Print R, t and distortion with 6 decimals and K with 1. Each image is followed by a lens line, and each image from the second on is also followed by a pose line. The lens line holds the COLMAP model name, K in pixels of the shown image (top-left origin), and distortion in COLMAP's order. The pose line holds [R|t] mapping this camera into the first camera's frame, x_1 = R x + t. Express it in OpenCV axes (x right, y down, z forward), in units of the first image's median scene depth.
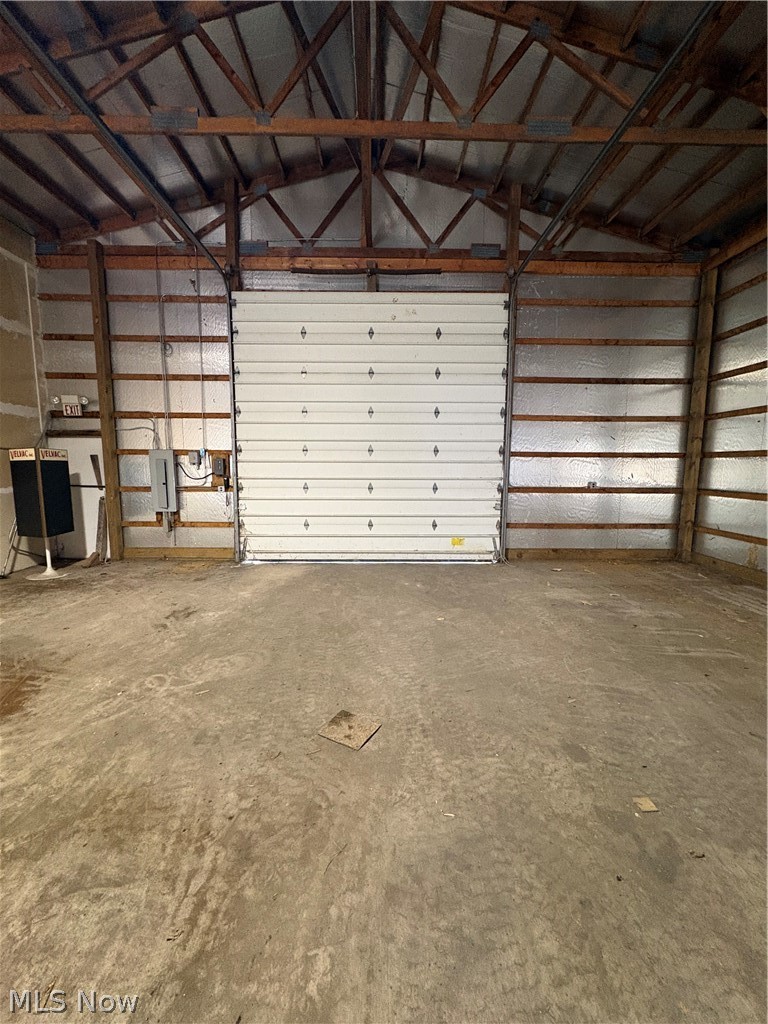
lens RADIAL K [[405.9, 0, 382.7], [0, 405.9, 510.4], [0, 0, 1]] dist [-0.000603, 0.000448]
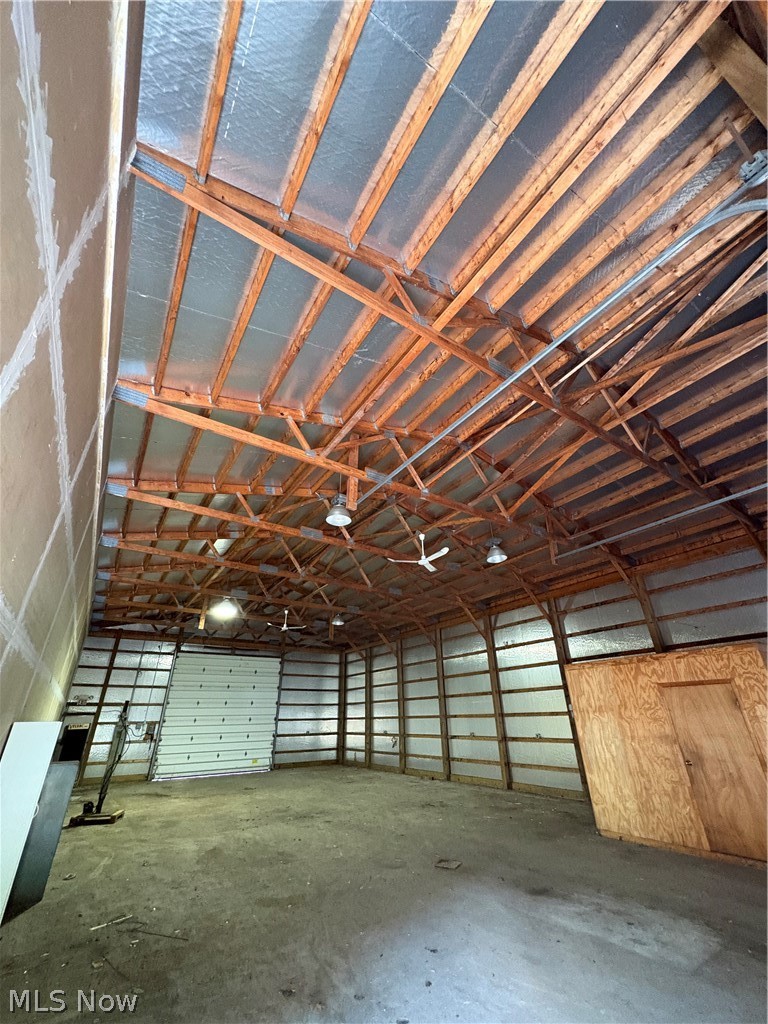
lens RADIAL K [[405.9, 0, 384.6], [0, 405.9, 512.0], [0, 0, 1]] dist [-0.000603, 0.000448]
pose [[0.839518, 0.227735, 0.493302, -0.719254], [0.084549, 0.842103, -0.532648, 0.186279], [-0.536713, 0.488876, 0.687706, -1.855554]]
